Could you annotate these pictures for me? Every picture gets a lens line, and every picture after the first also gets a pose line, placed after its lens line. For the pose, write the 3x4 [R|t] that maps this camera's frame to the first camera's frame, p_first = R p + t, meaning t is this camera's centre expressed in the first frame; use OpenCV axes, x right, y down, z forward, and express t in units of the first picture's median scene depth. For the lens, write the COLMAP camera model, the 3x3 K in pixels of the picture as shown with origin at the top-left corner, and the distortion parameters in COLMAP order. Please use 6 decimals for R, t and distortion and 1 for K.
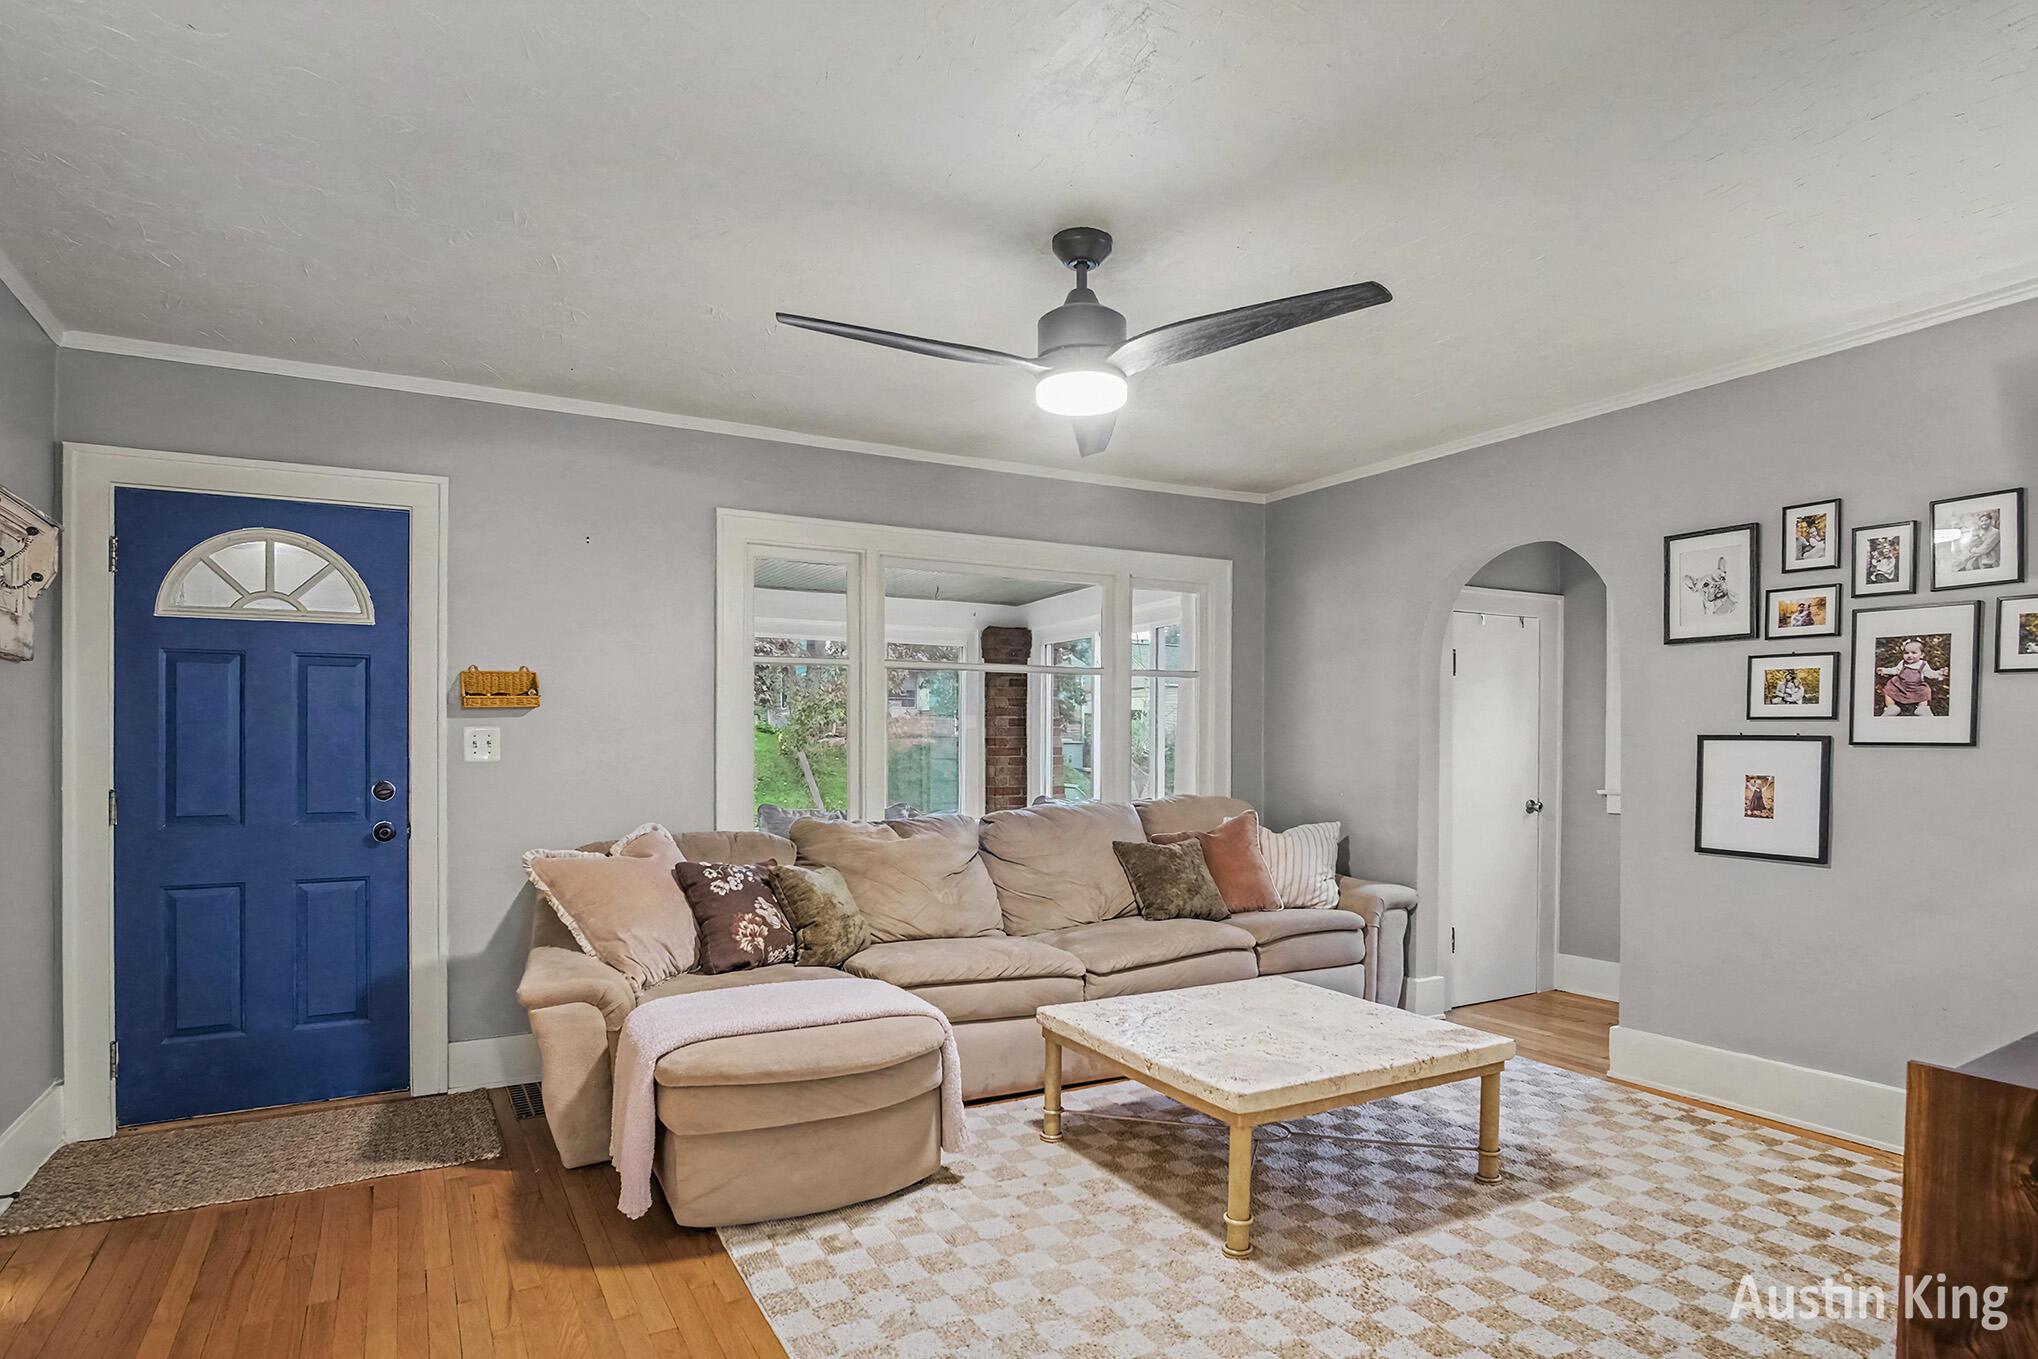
lens RADIAL K [[1100.6, 0, 1027.3], [0, 1100.6, 730.1], [0, 0, 1]] dist [-0.024043, 0.000084]
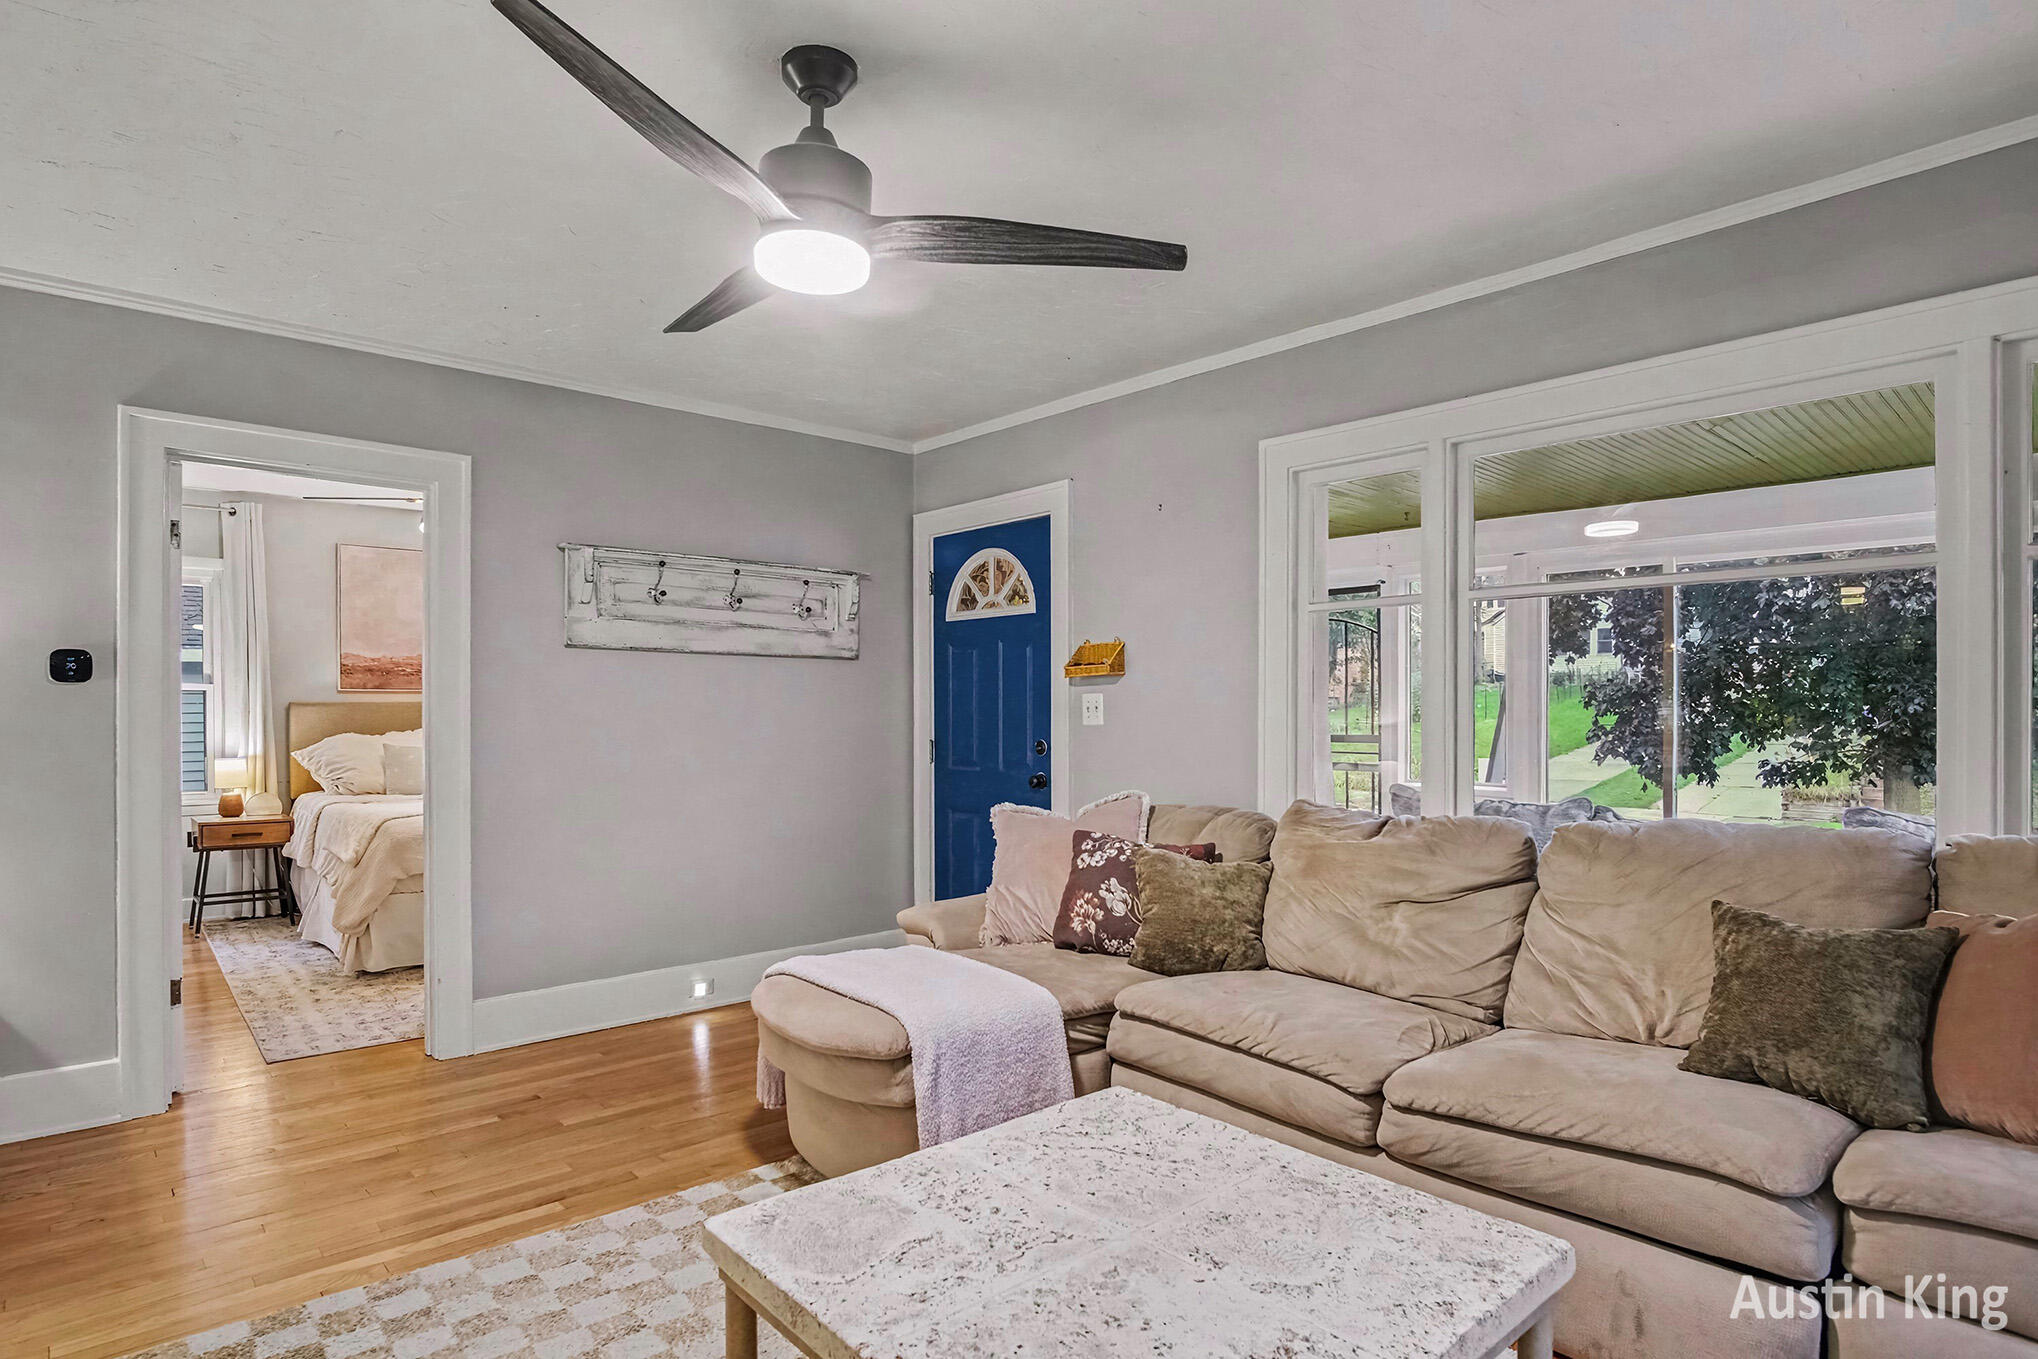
lens RADIAL K [[1100.6, 0, 1017.8], [0, 1100.6, 699.4], [0, 0, 1]] dist [-0.024043, 0.000084]
pose [[0.222832, -0.006973, -0.974832, 1.443012], [0.013010, 0.999907, -0.004178, 0.015757], [0.974770, -0.011752, 0.222902, 1.658900]]
